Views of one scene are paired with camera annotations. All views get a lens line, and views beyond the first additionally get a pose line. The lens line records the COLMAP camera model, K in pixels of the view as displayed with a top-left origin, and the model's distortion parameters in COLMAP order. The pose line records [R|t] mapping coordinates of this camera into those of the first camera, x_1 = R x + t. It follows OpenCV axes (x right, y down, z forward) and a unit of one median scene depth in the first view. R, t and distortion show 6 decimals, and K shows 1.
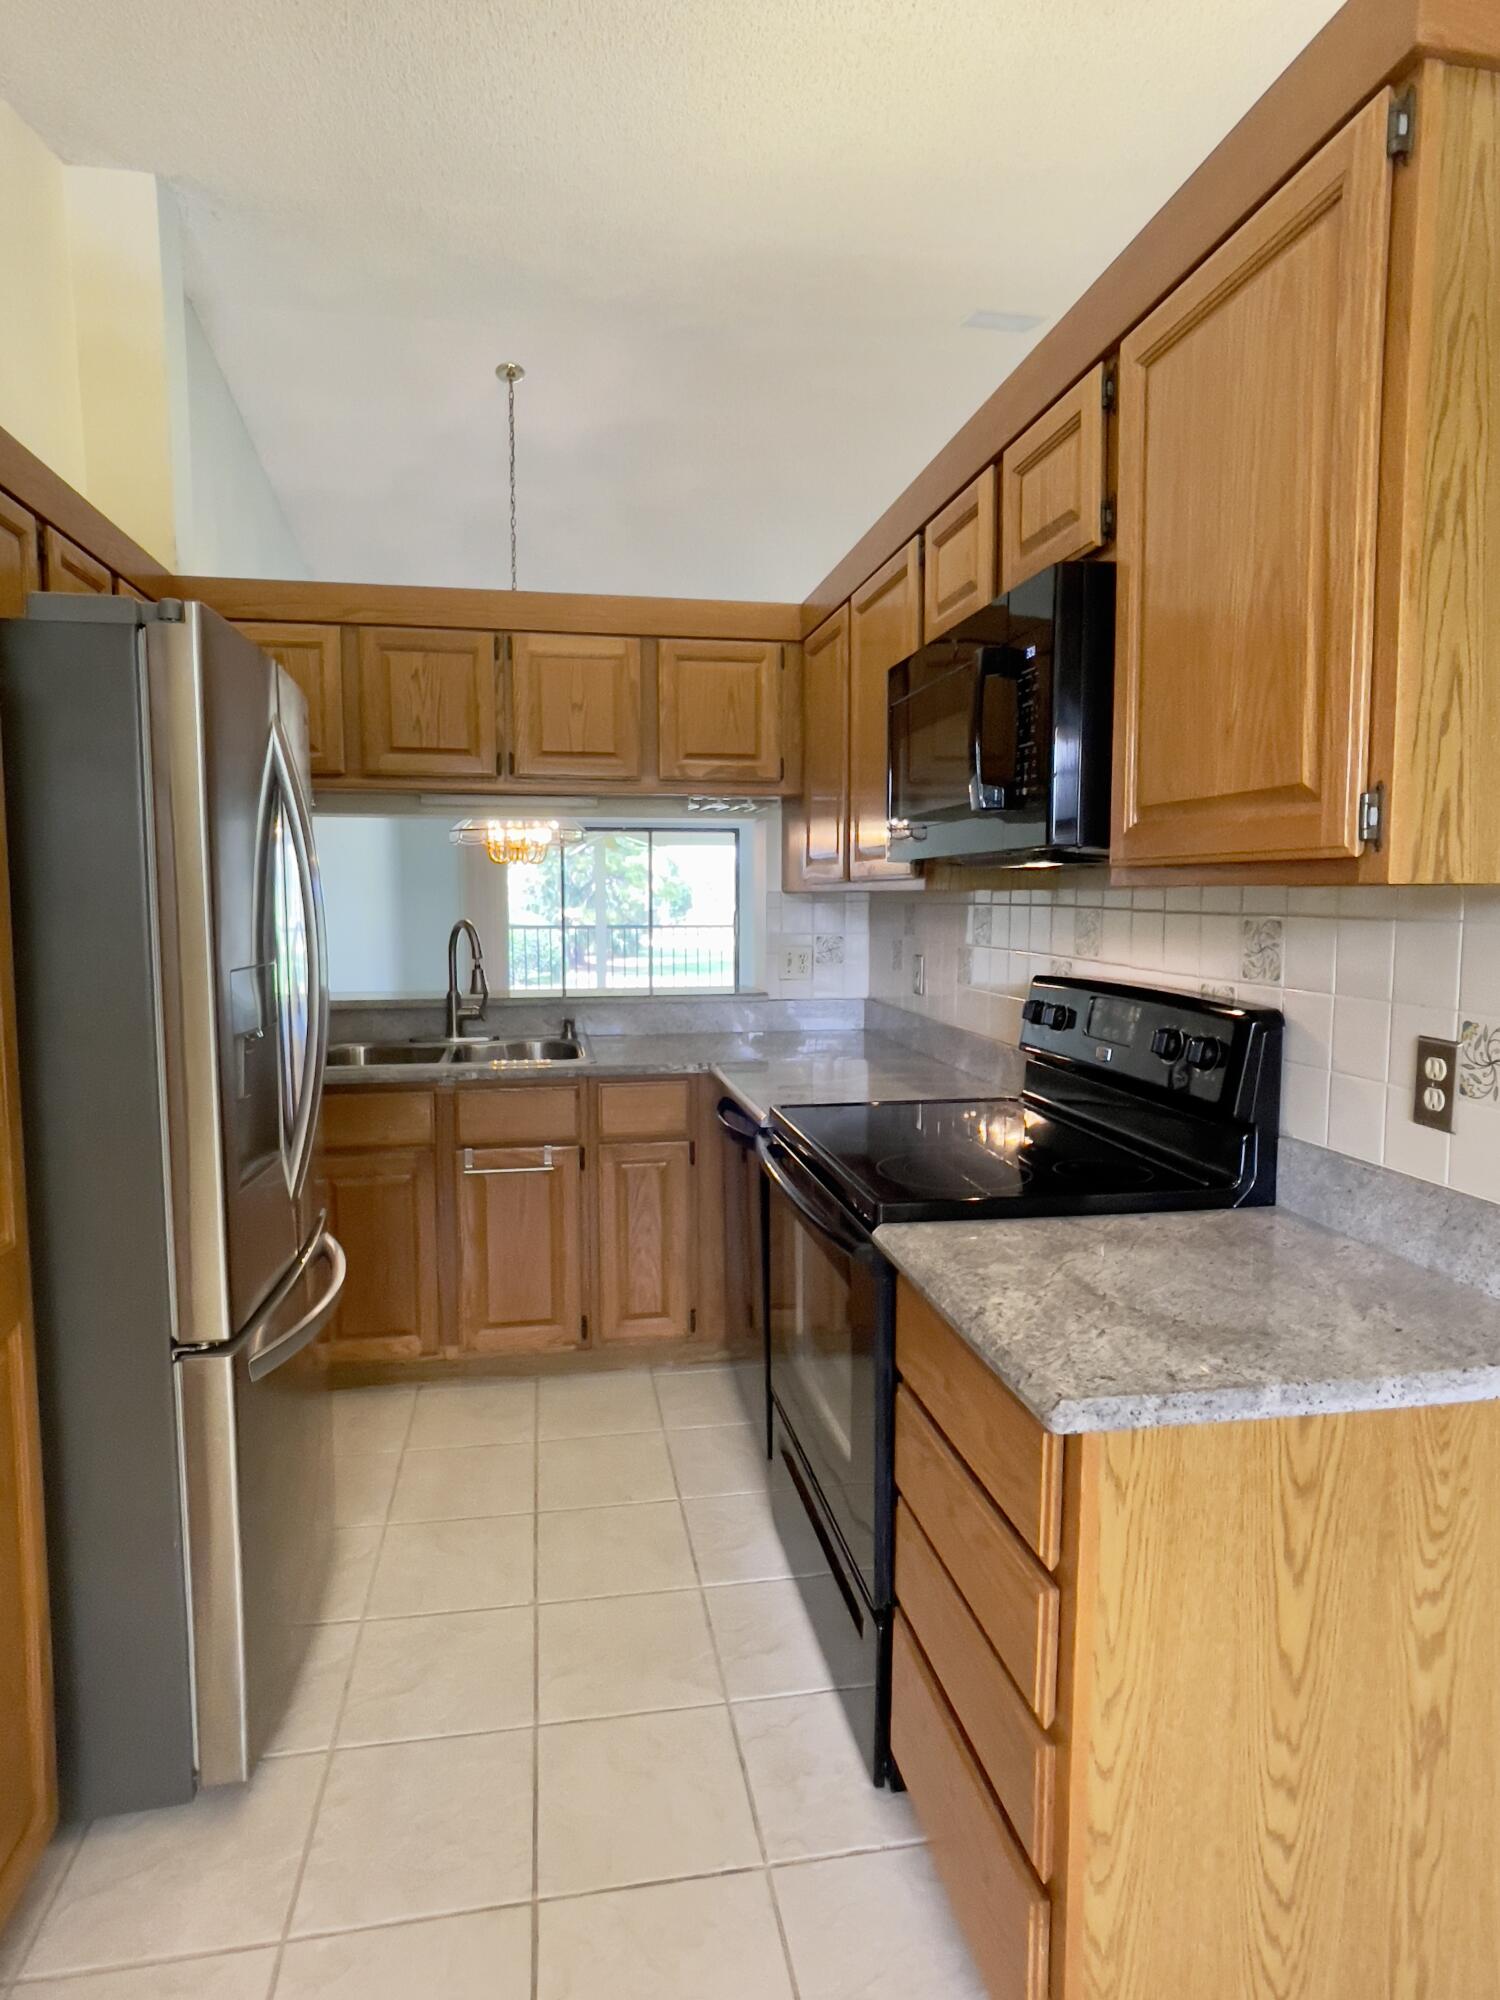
lens RADIAL K [[1110.9, 0, 735.6], [0, 1110.9, 996.1], [0, 0, 1]] dist [-0.012434, 0.009479]
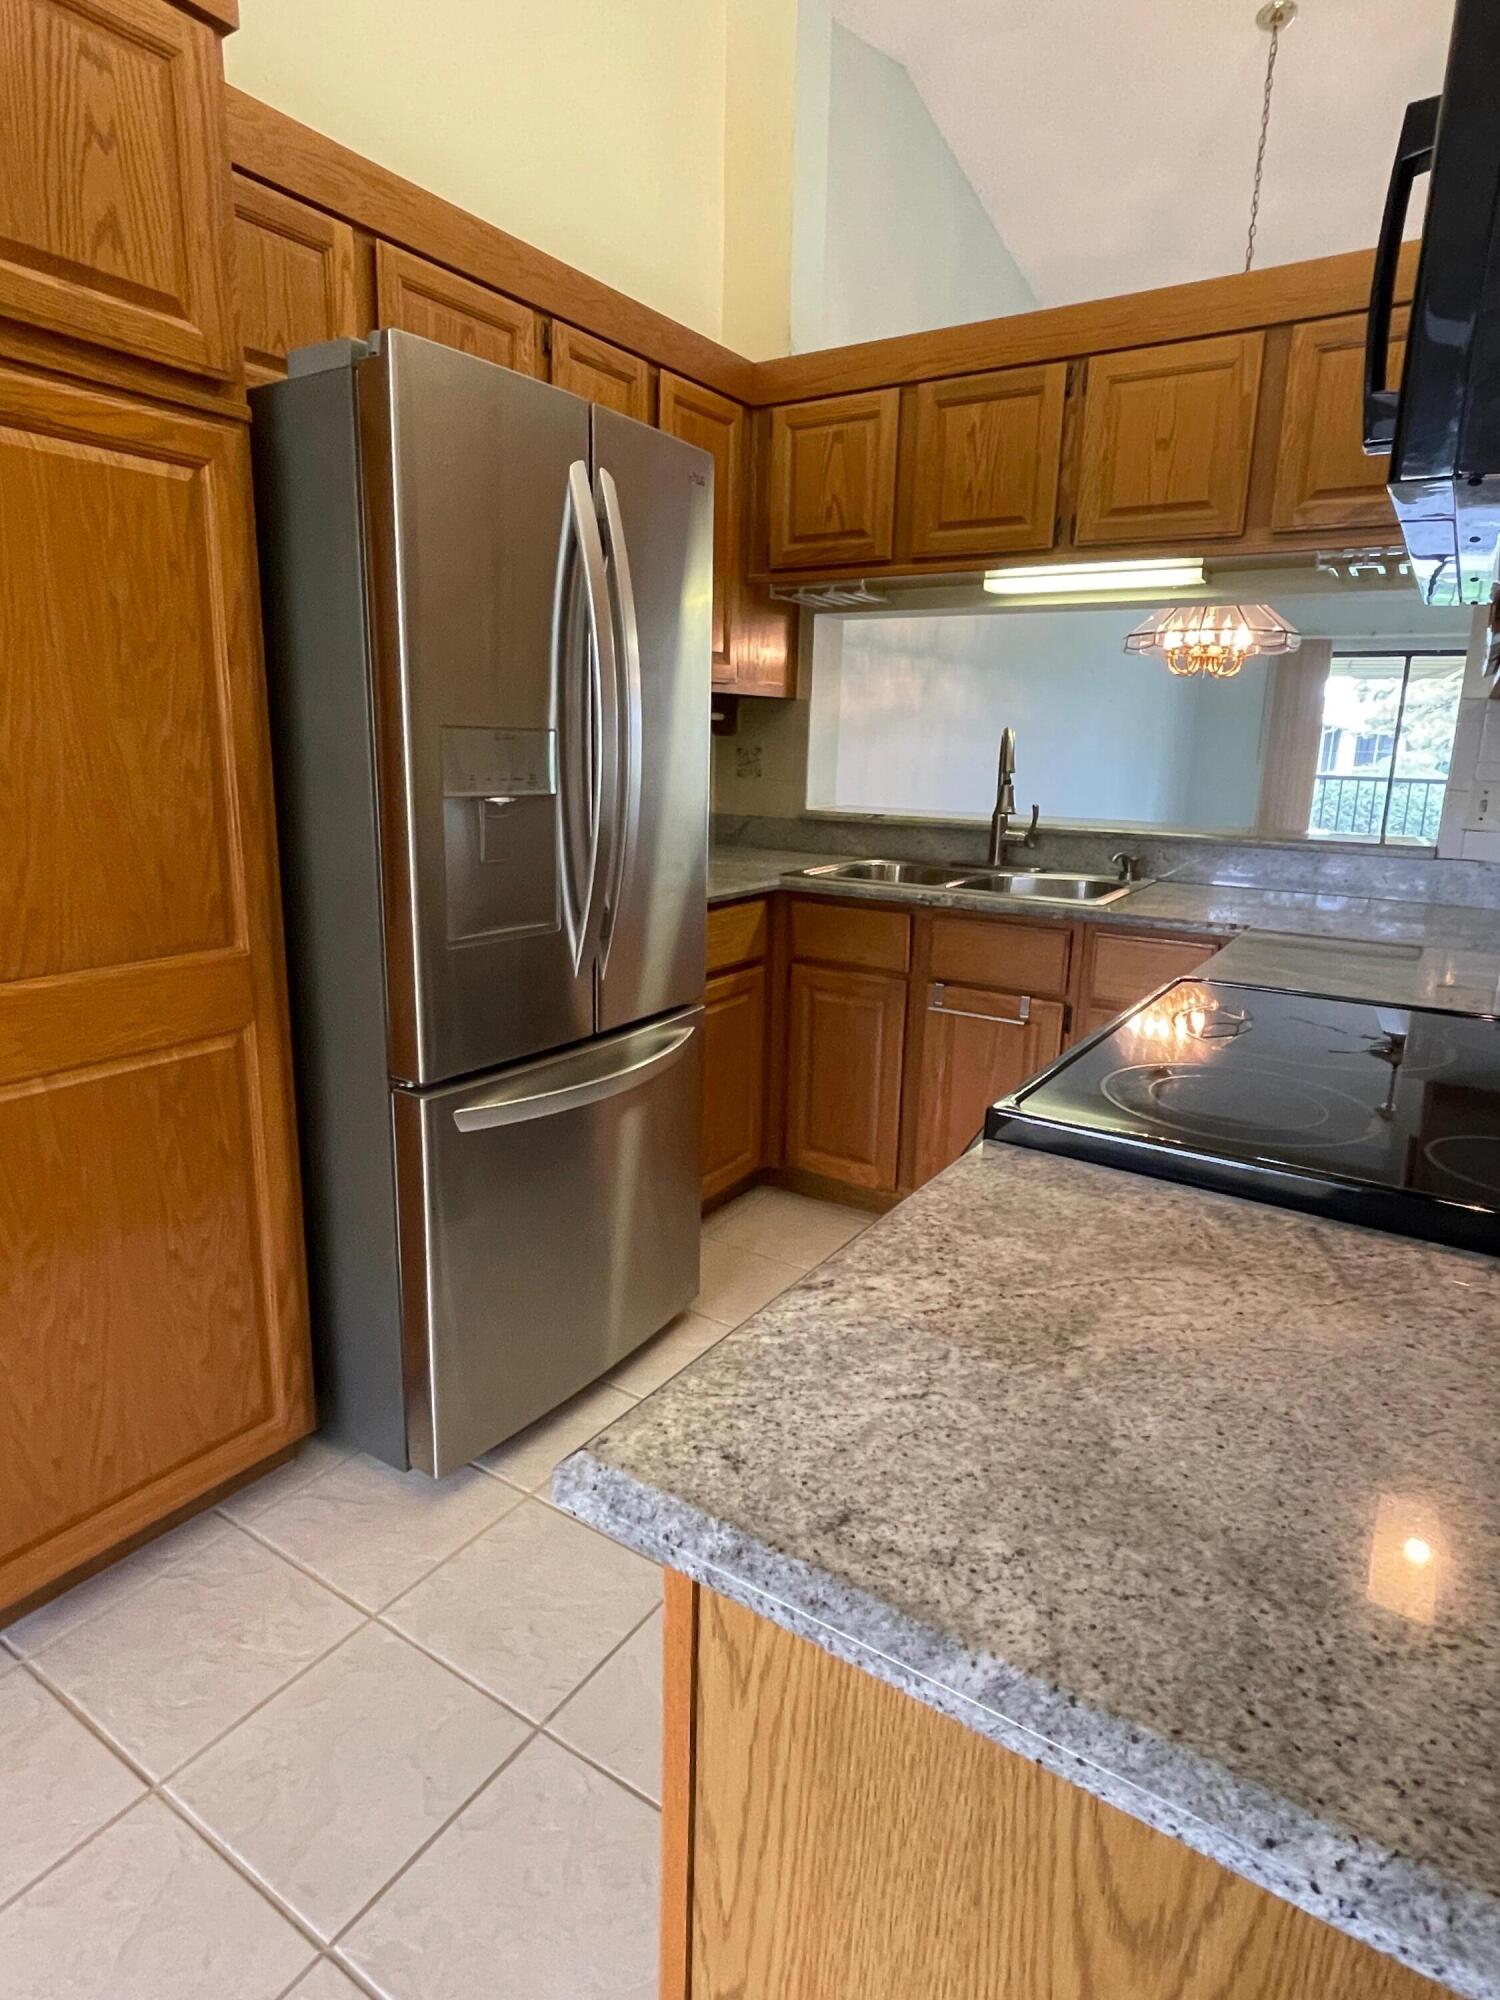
lens RADIAL K [[1110.9, 0, 735.6], [0, 1110.9, 996.1], [0, 0, 1]] dist [-0.012434, 0.009479]
pose [[0.723713, 0.171122, -0.668548, 0.469331], [-0.085246, 0.983517, 0.159462, 0.036919], [0.684816, -0.058414, 0.726371, 0.467492]]
